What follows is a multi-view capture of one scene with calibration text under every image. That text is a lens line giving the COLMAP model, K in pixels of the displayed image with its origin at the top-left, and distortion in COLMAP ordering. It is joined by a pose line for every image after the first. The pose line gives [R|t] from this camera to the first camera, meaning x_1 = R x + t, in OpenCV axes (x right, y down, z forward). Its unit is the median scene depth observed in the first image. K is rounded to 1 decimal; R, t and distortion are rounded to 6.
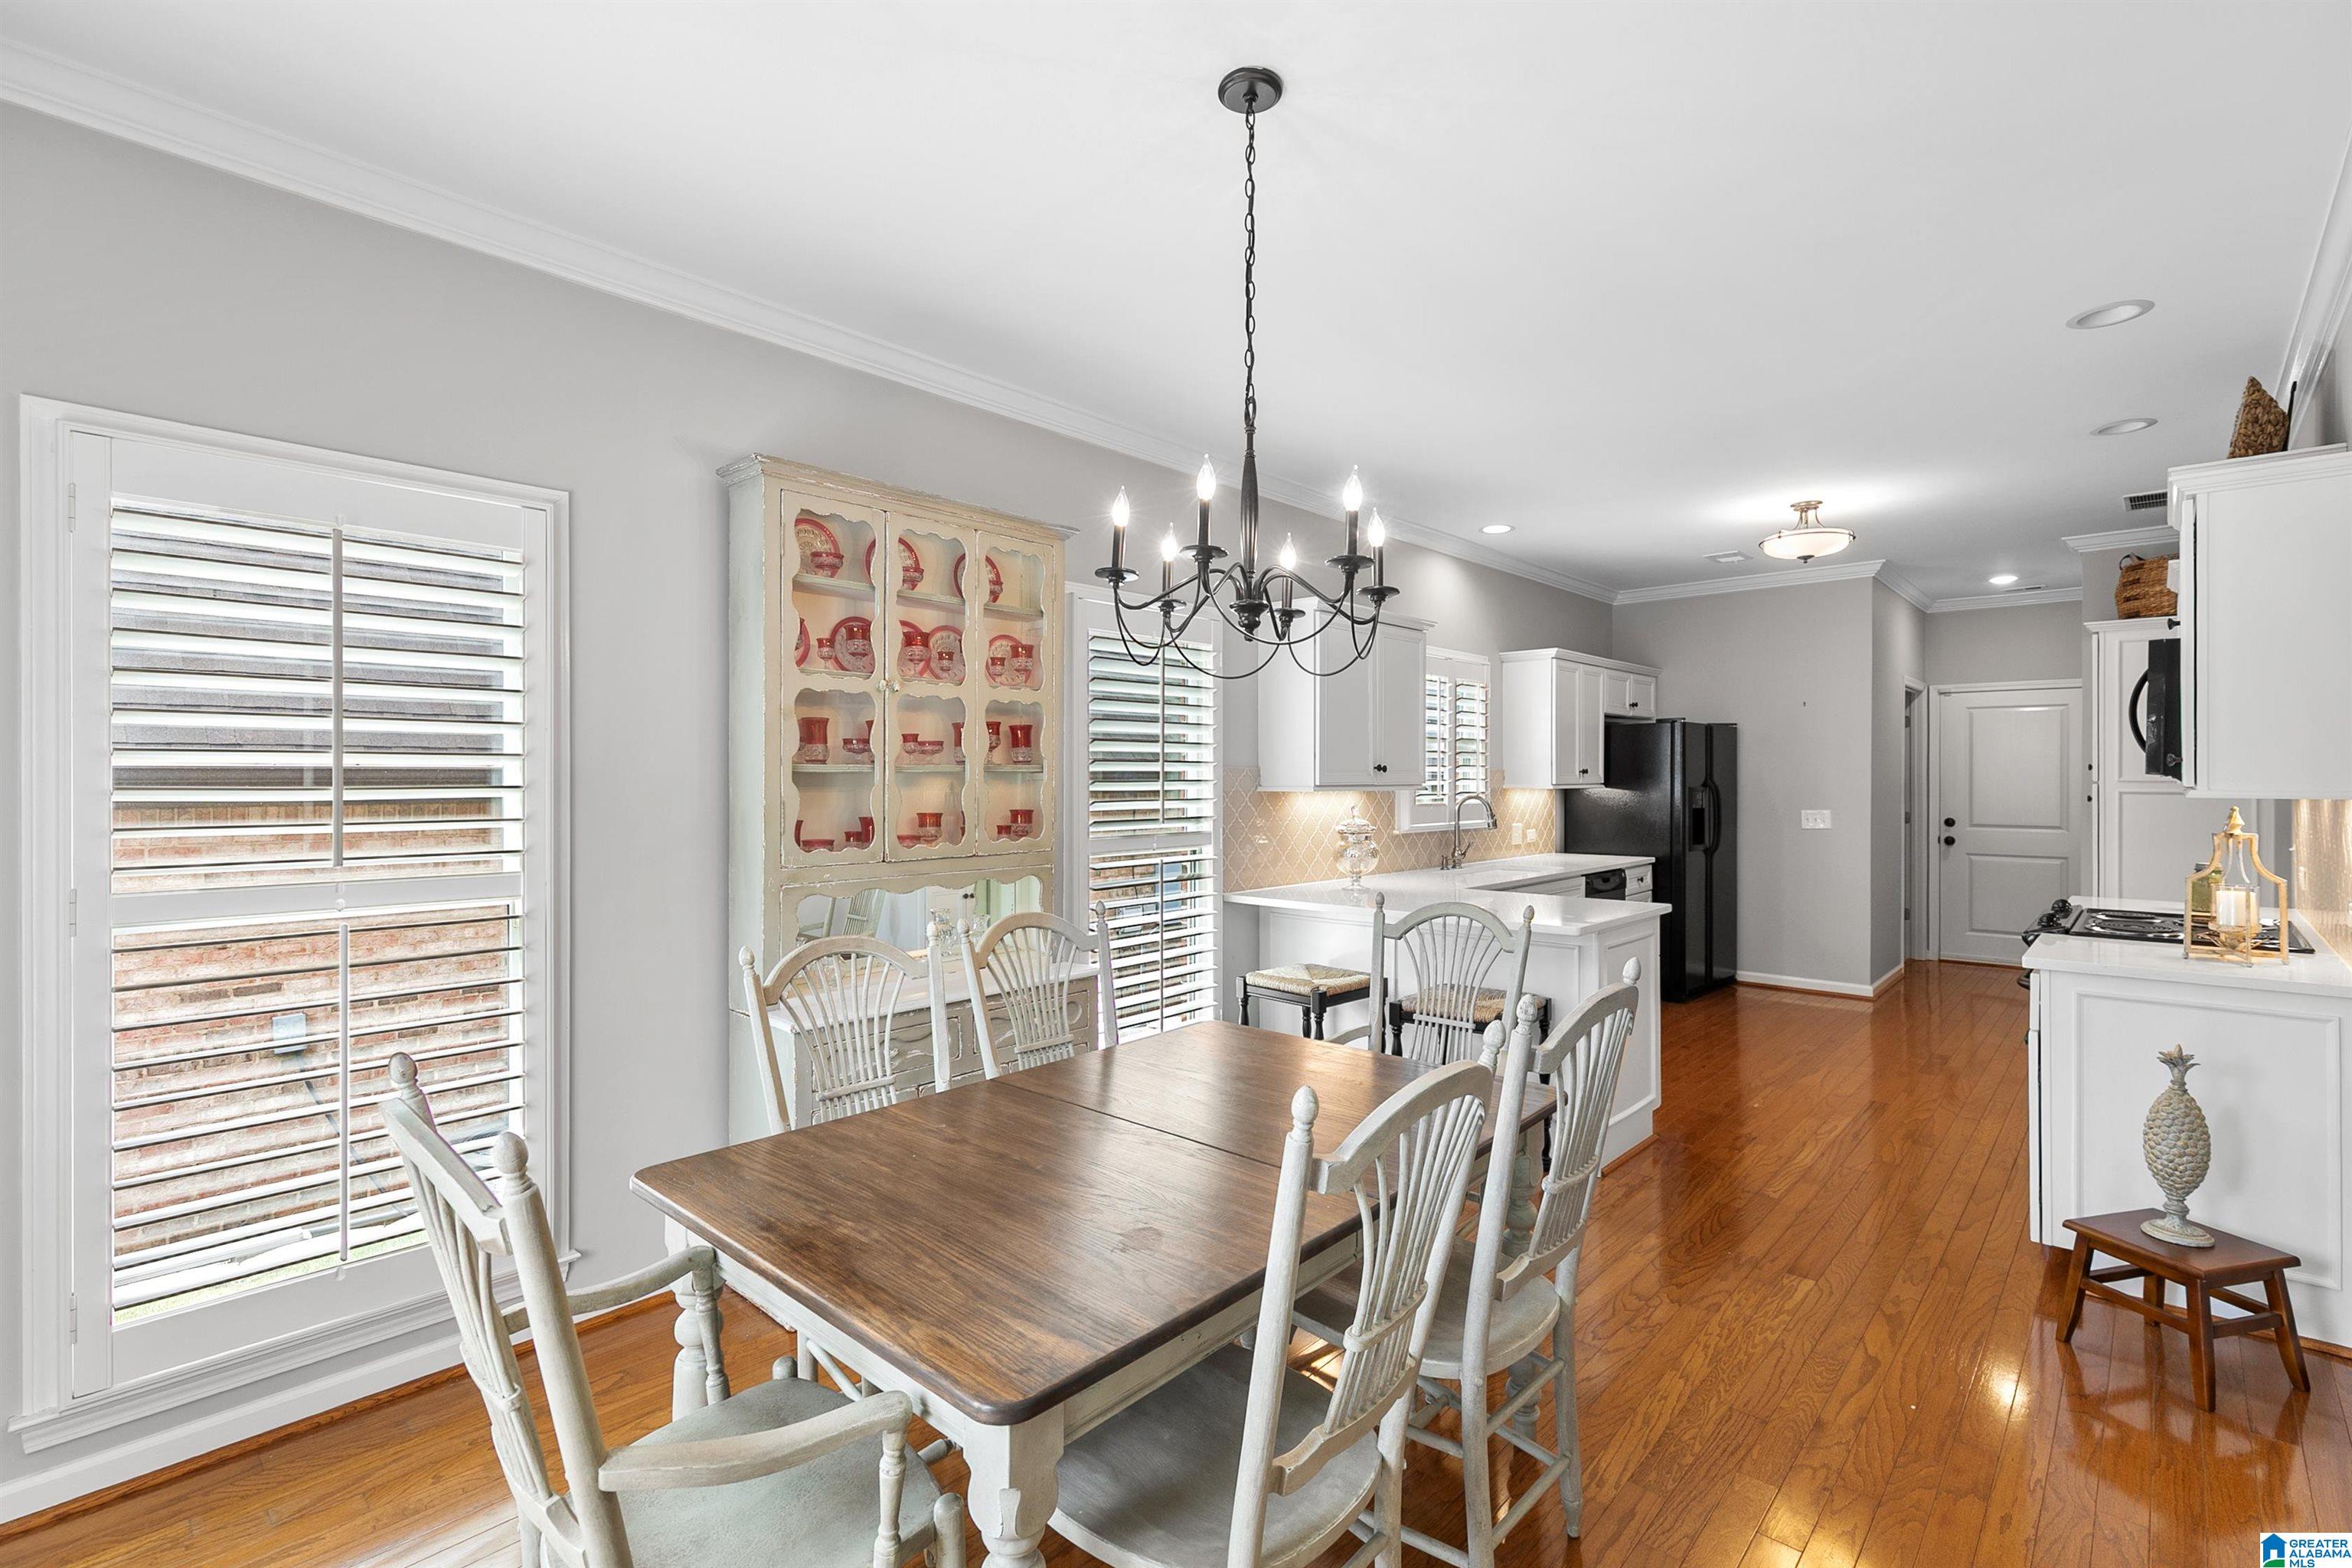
lens RADIAL K [[1058.3, 0, 1183.5], [0, 1058.3, 787.3], [0, 0, 1]] dist [0.002862, 0.001270]
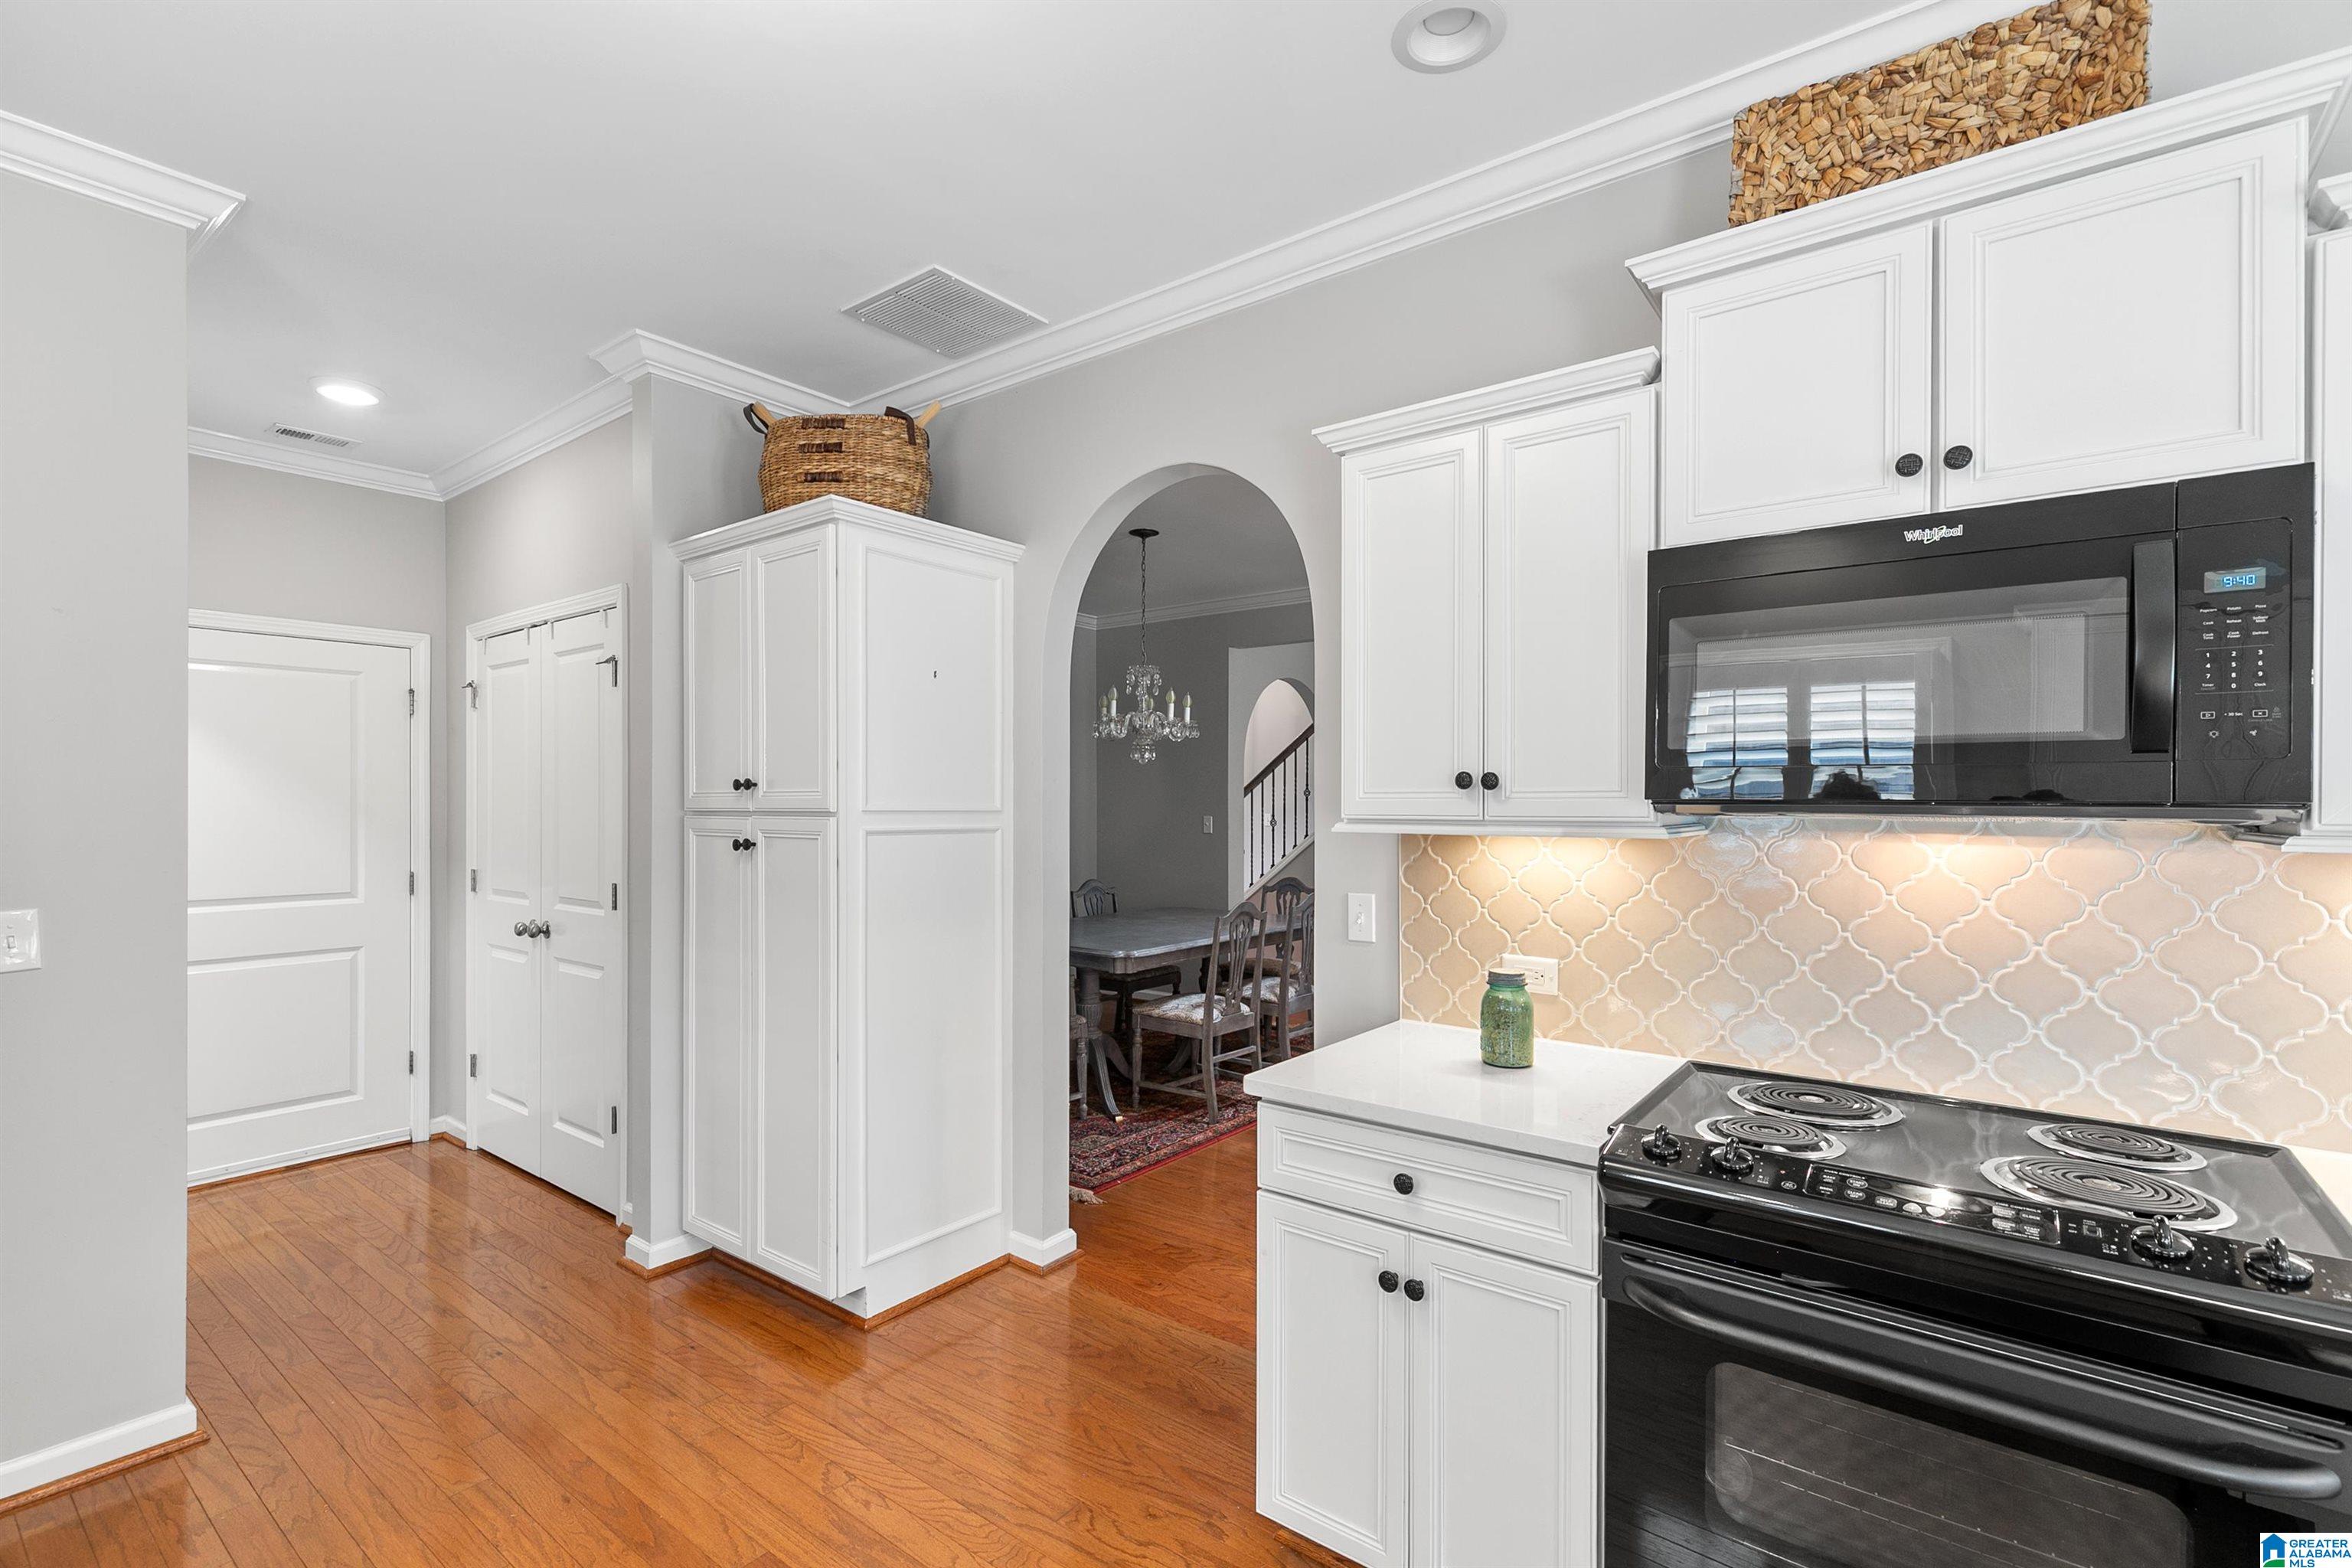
lens RADIAL K [[1058.3, 0, 1182.8], [0, 1058.3, 807.2], [0, 0, 1]] dist [0.002862, 0.001270]
pose [[-0.087993, -0.004520, 0.996111, 0.267240], [0.007955, 0.999955, 0.005240, -0.007597], [-0.996089, 0.008385, -0.087953, 0.693550]]
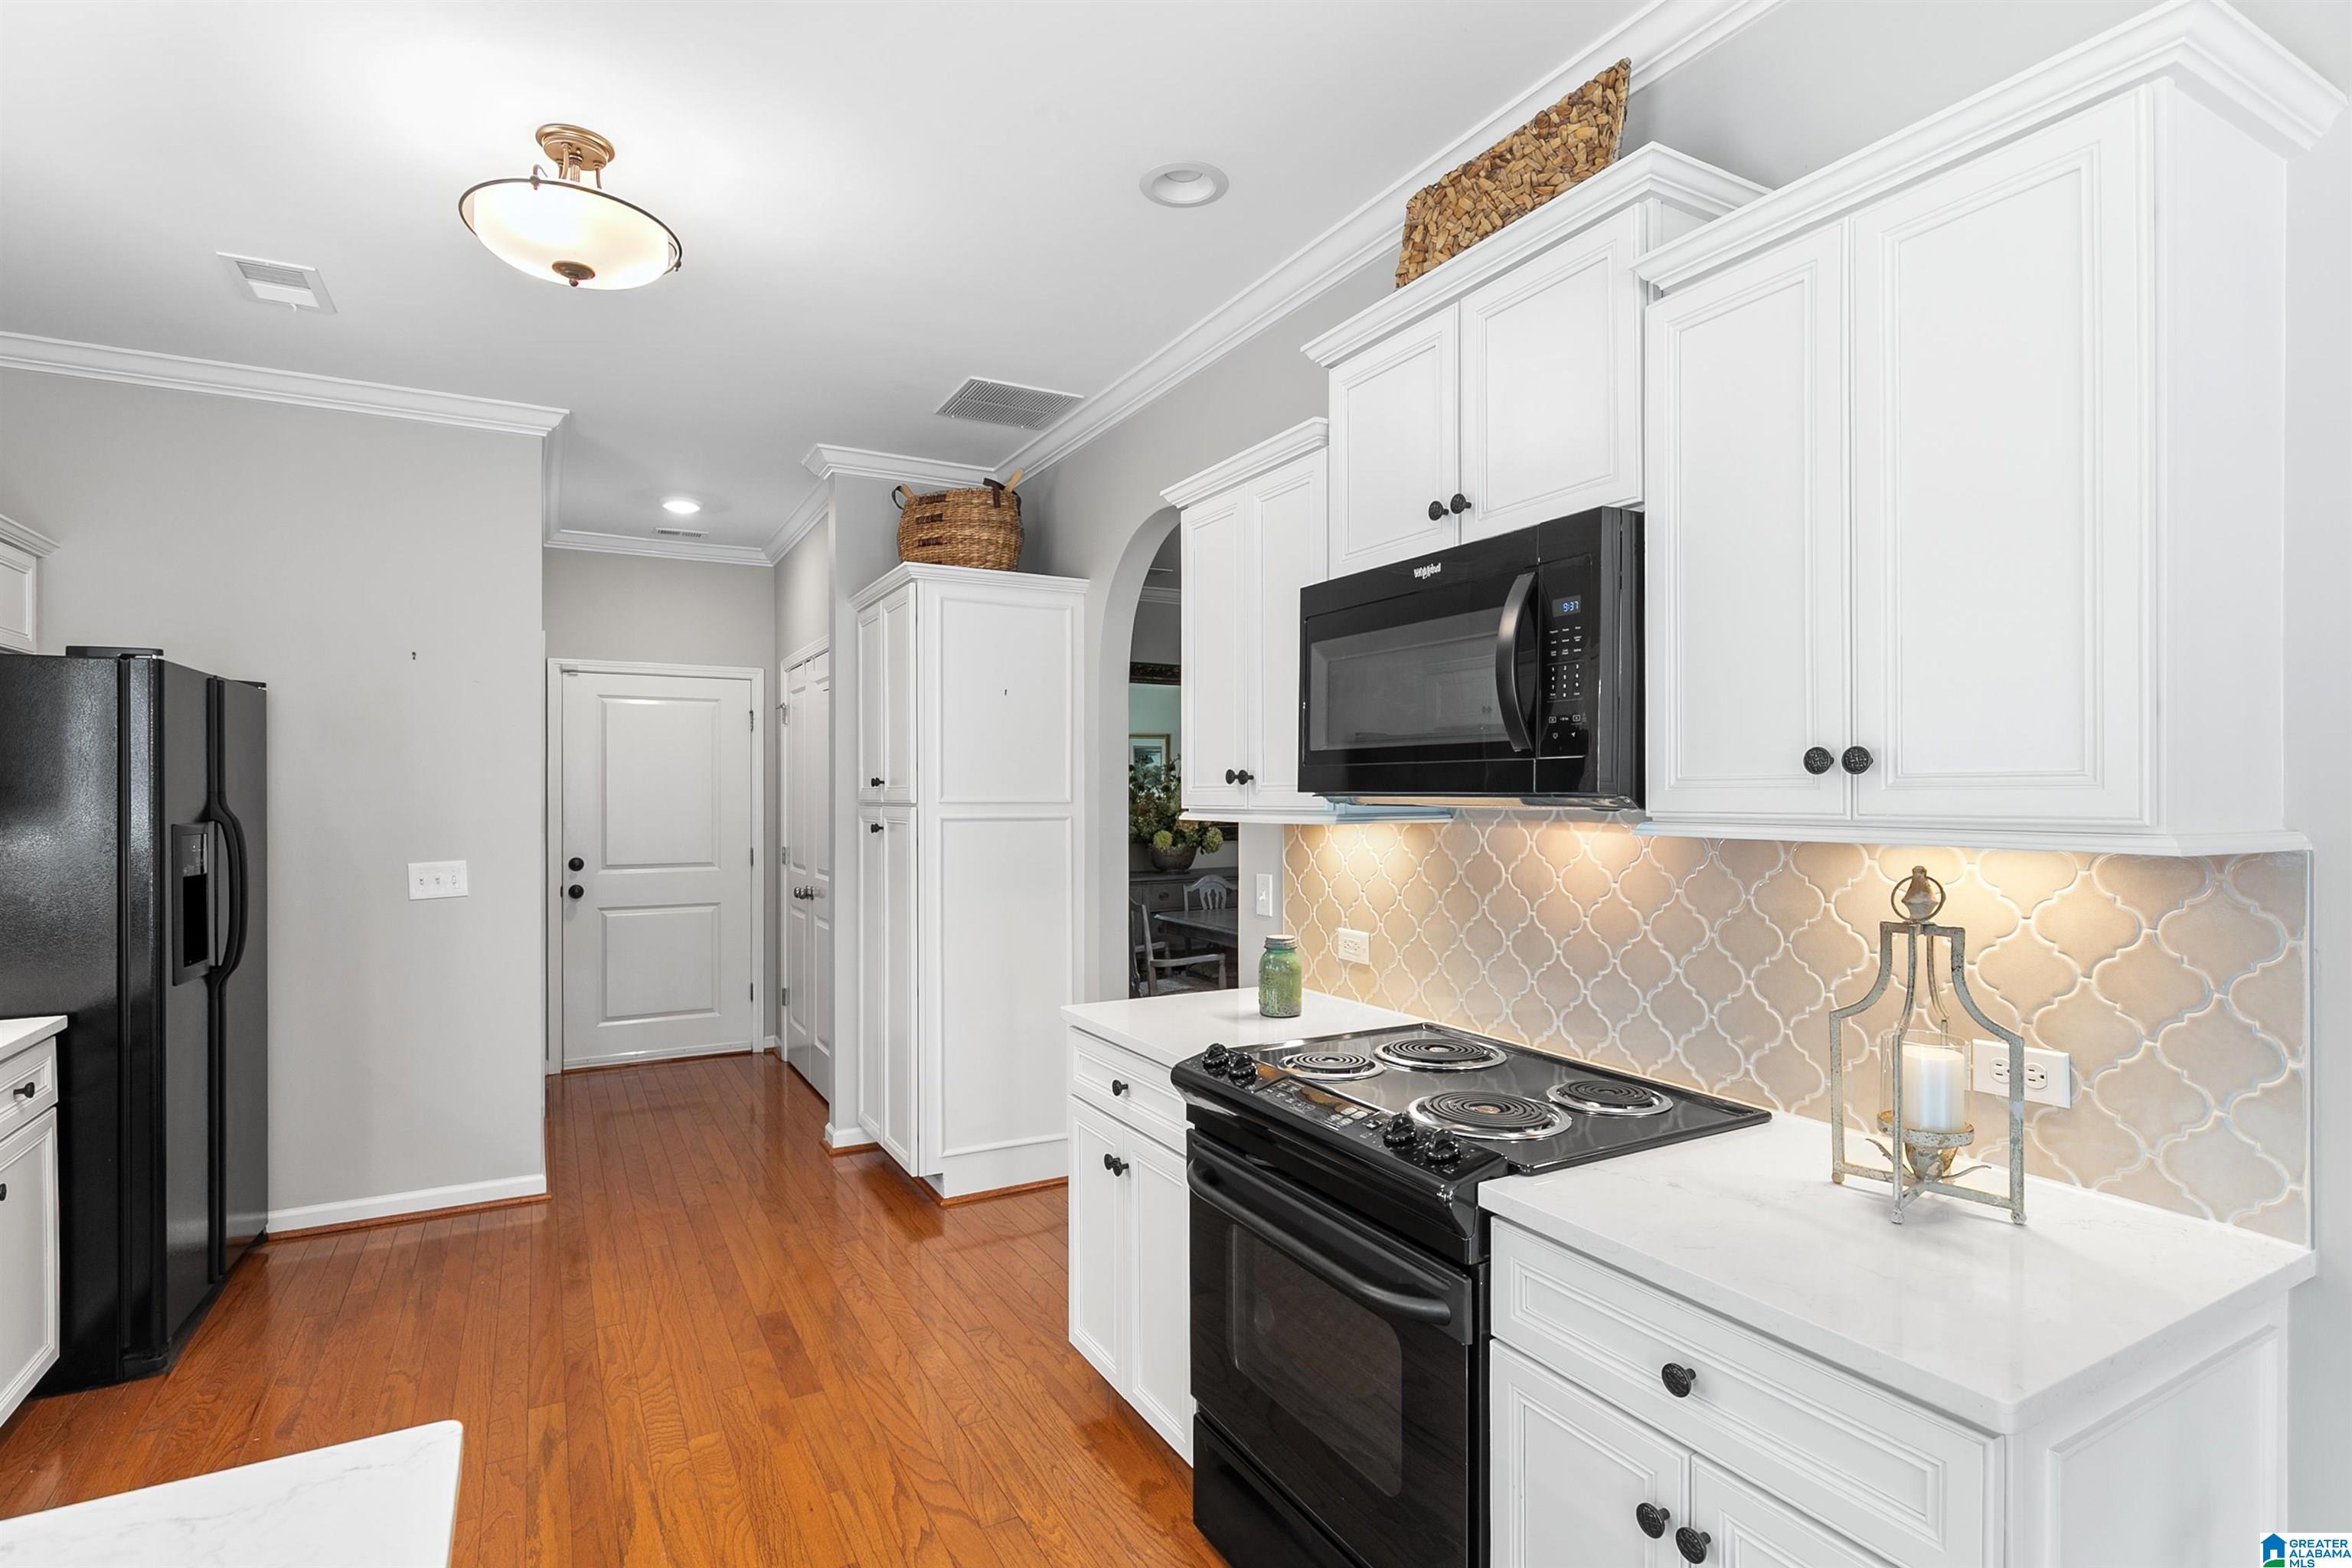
lens RADIAL K [[1151.1, 0, 1178.2], [0, 1151.1, 792.4], [0, 0, 1]] dist [-0.001440, 0.000957]
pose [[0.315792, -0.000491, 0.948828, 0.179686], [0.012266, 0.999918, -0.003565, -0.006360], [-0.948749, 0.012764, 0.315773, 0.486753]]
